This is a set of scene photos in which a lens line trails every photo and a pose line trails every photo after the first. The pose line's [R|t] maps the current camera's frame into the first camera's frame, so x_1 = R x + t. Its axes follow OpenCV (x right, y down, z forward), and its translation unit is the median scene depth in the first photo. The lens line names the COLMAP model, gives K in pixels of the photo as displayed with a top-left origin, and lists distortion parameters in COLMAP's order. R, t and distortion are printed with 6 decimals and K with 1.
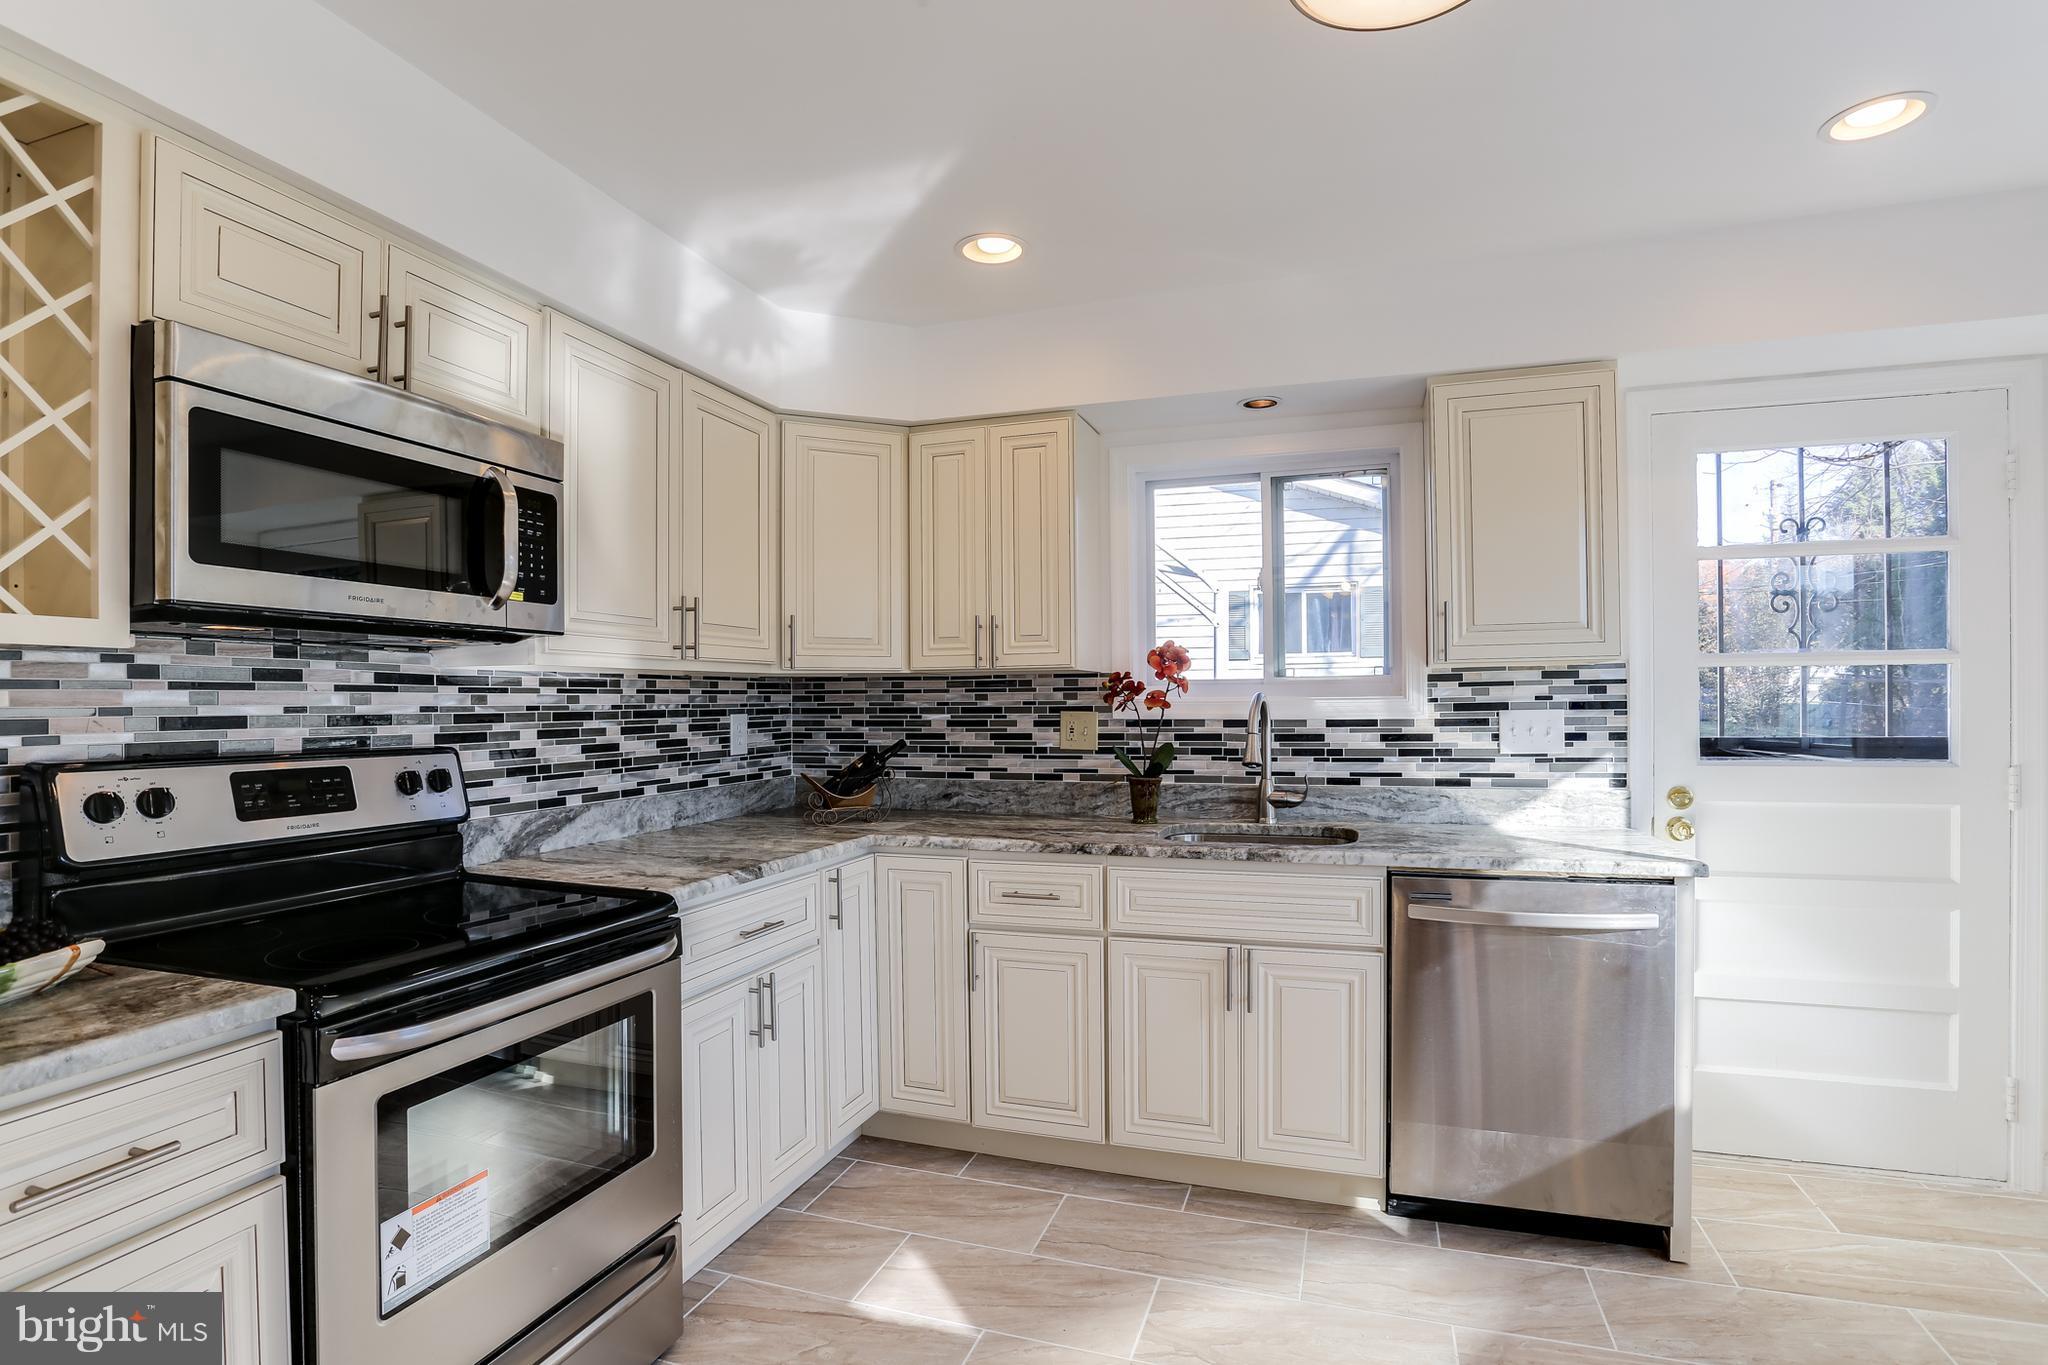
lens RADIAL K [[1018.3, 0, 1011.2], [0, 1018.3, 703.9], [0, 0, 1]] dist [-0.056373, 0.015994]
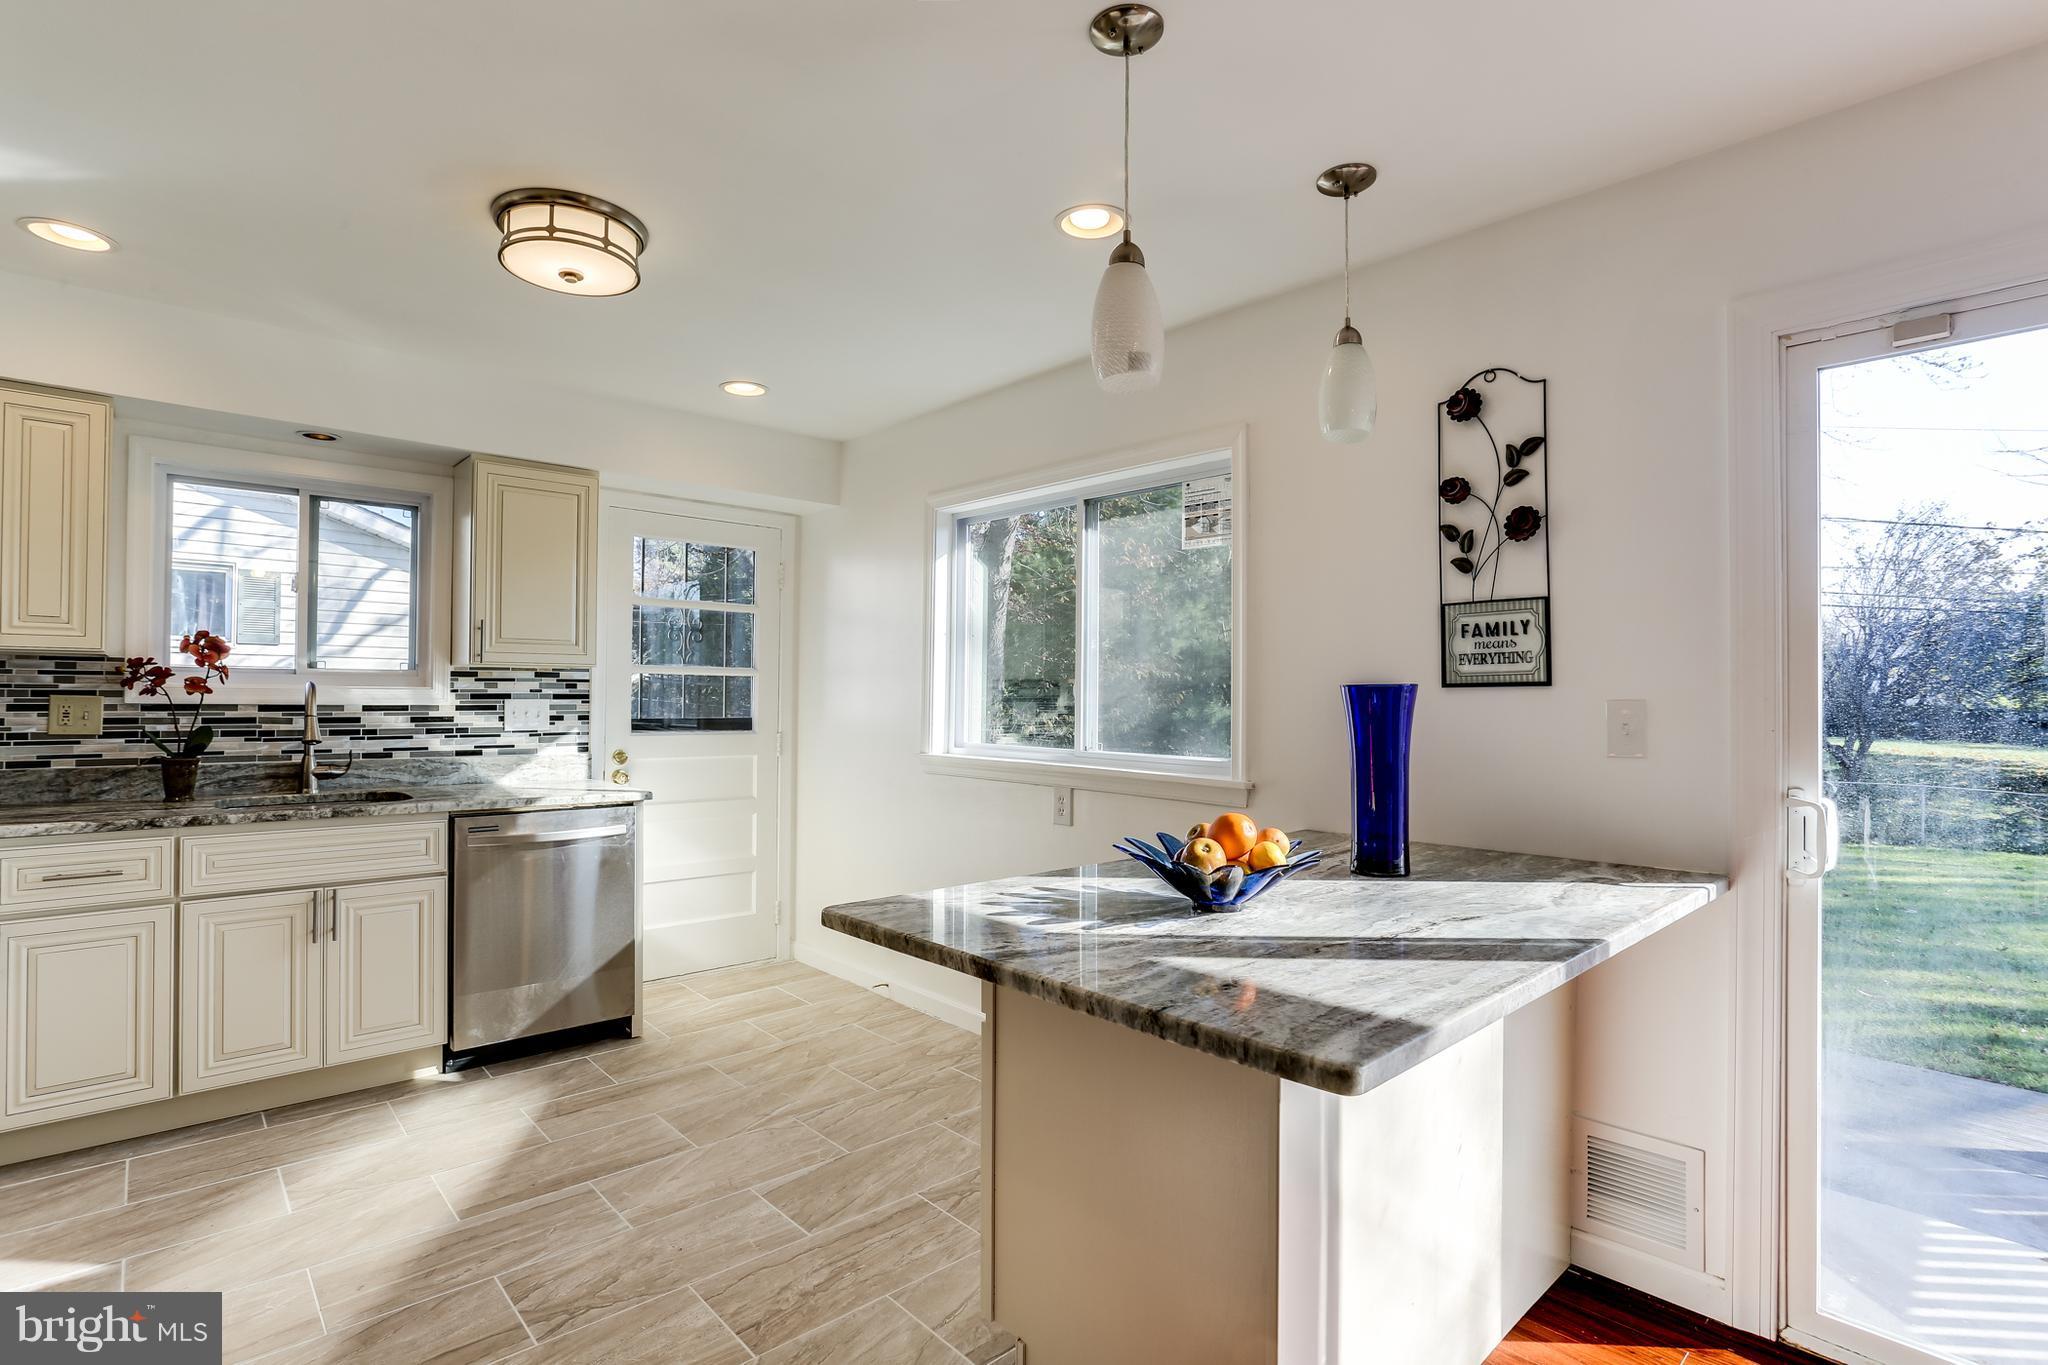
lens RADIAL K [[977.2, 0, 1021.7], [0, 977.2, 698.9], [0, 0, 1]] dist [-0.017461, 0.001009]
pose [[0.474588, 0.011423, 0.880134, -0.386241], [-0.015688, 0.999867, -0.004518, 0.000863], [-0.880068, -0.011663, 0.474704, -0.283123]]
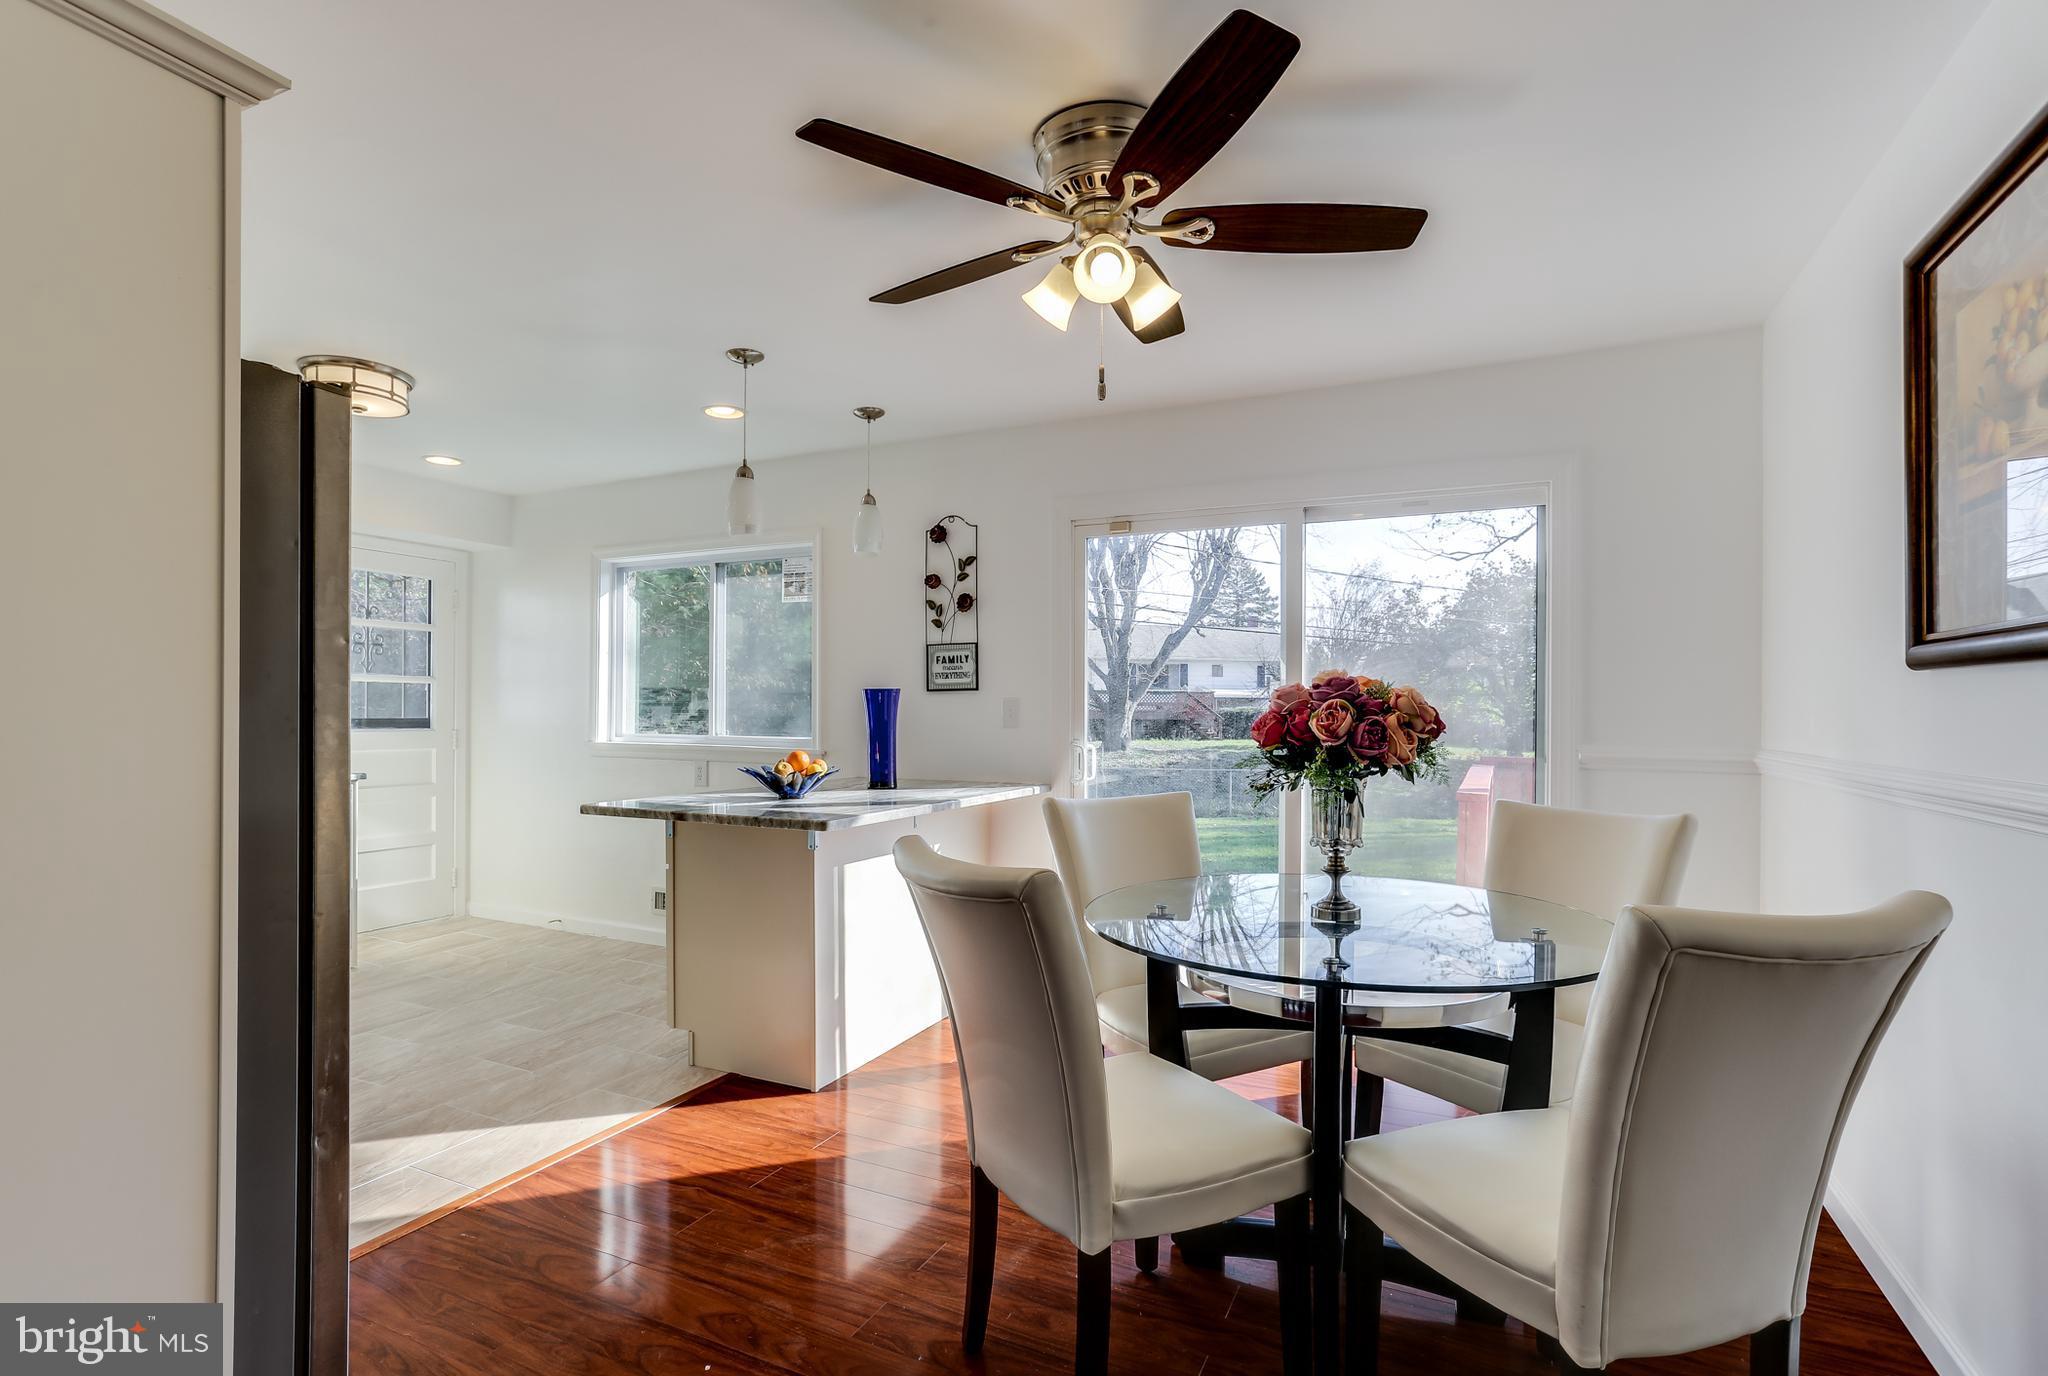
lens RADIAL K [[938.8, 0, 998.2], [0, 938.8, 716.4], [0, 0, 1]] dist [-0.032582, 0.000590]
pose [[0.125773, 0.003025, 0.992054, -0.935743], [-0.010103, 0.999947, -0.001768, 0.023137], [-0.992008, -0.009800, 0.125796, -0.511520]]
